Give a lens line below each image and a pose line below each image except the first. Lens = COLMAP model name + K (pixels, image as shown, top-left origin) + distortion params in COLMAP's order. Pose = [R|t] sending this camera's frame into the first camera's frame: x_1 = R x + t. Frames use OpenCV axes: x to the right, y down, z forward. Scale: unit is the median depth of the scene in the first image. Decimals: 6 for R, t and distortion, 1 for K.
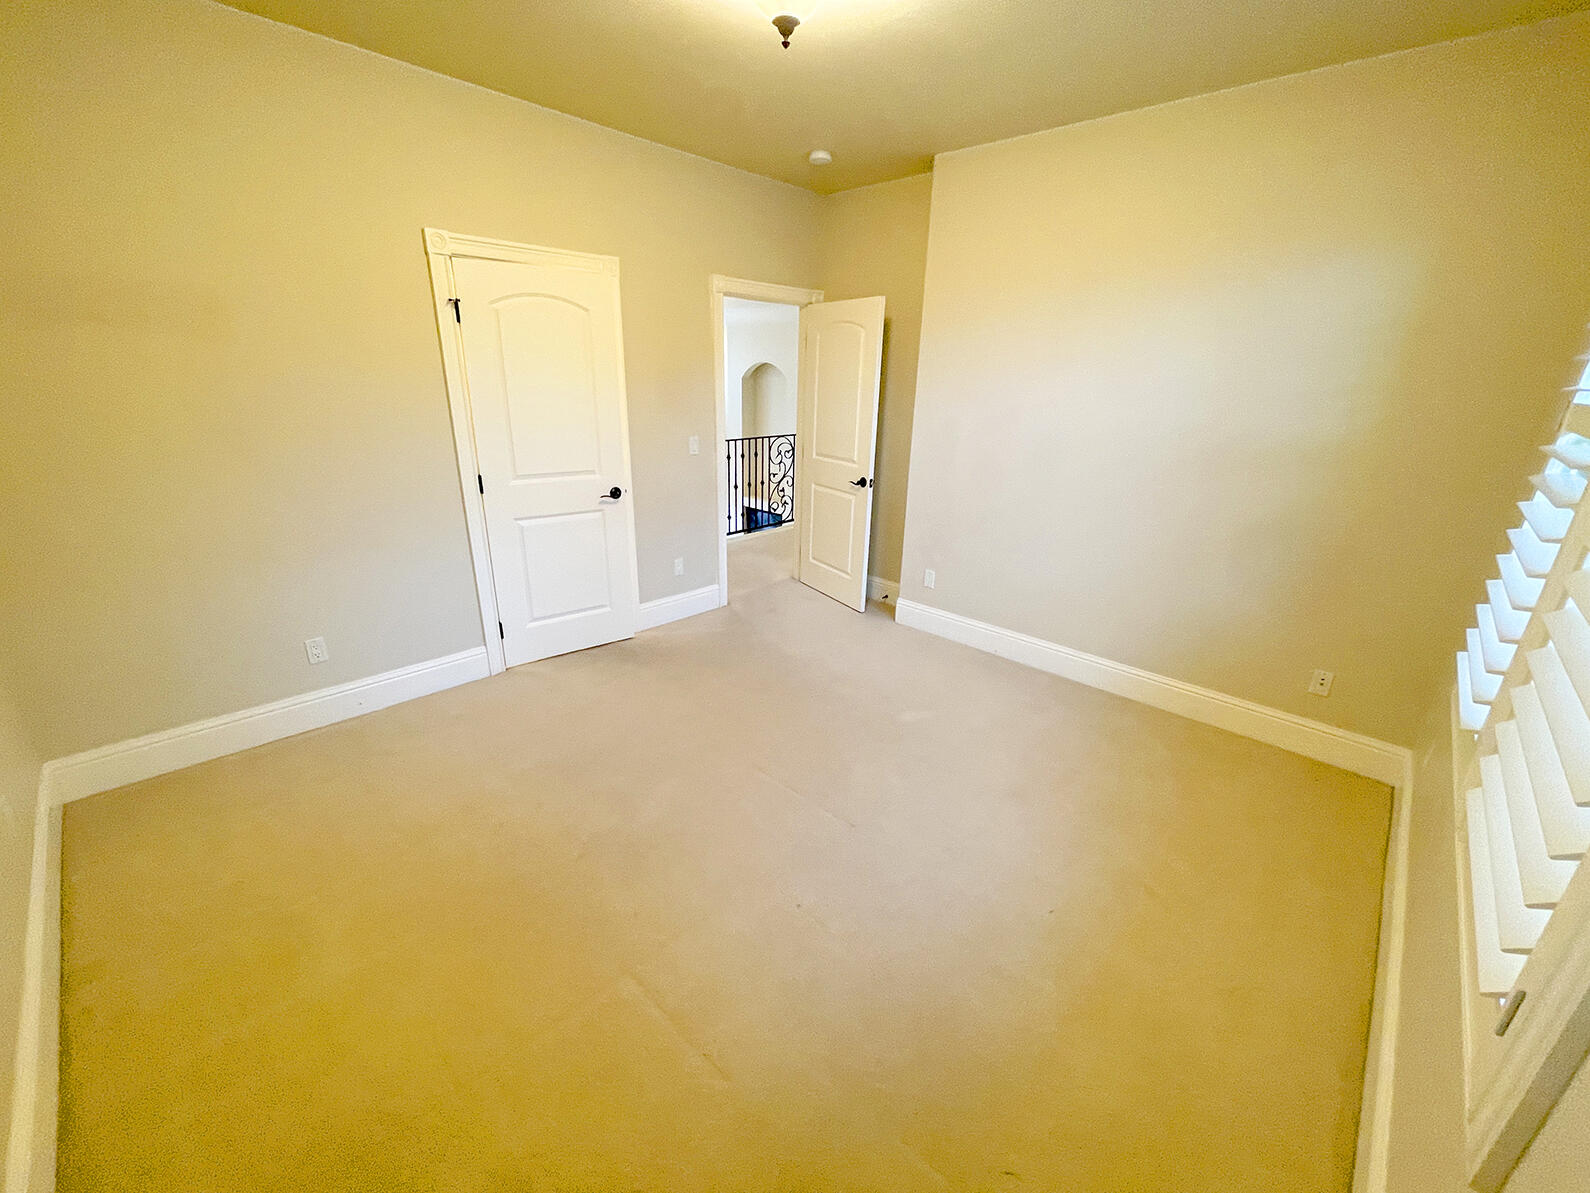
lens RADIAL K [[640.6, 0, 794.1], [0, 640.6, 600.3], [0, 0, 1]] dist [0.002914, -0.001682]
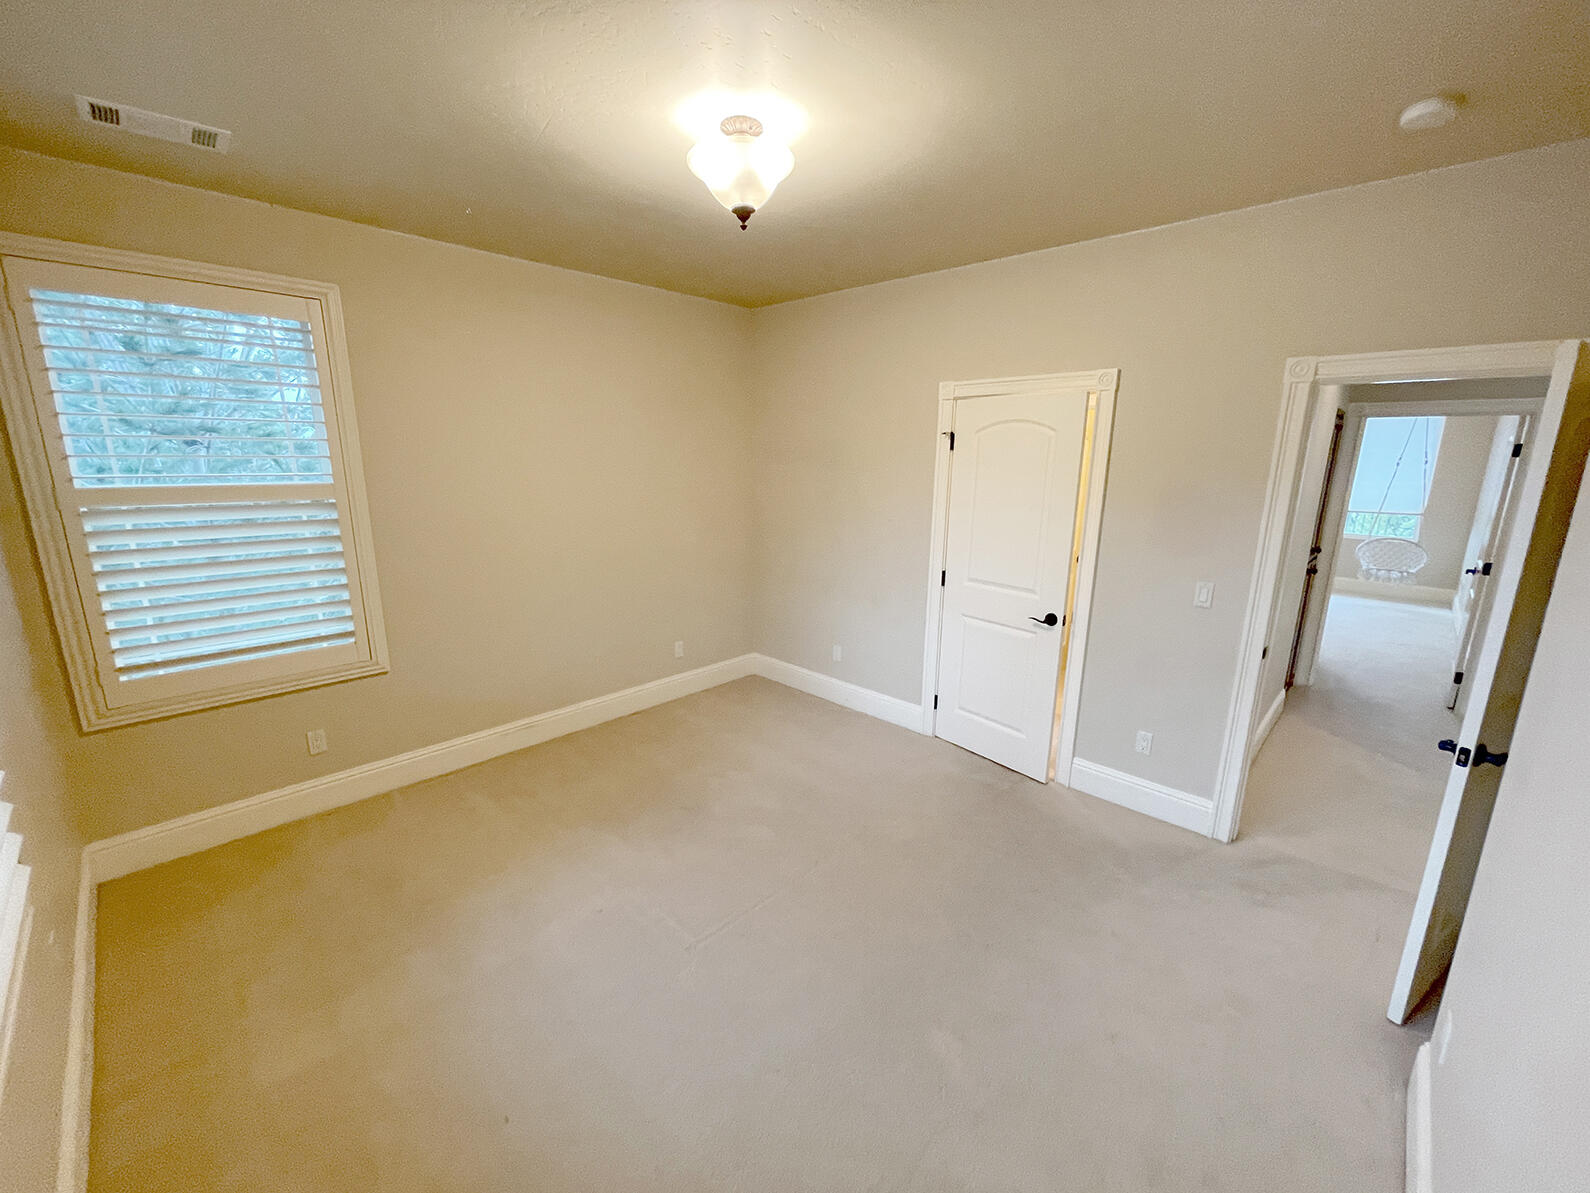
lens RADIAL K [[640.6, 0, 793.1], [0, 640.6, 598.8], [0, 0, 1]] dist [0.002914, -0.001682]
pose [[-0.000653, 0.200698, -0.979653, 0.629129], [-0.336504, 0.922478, 0.189209, -0.252870], [0.941682, 0.329780, 0.066933, 0.609993]]
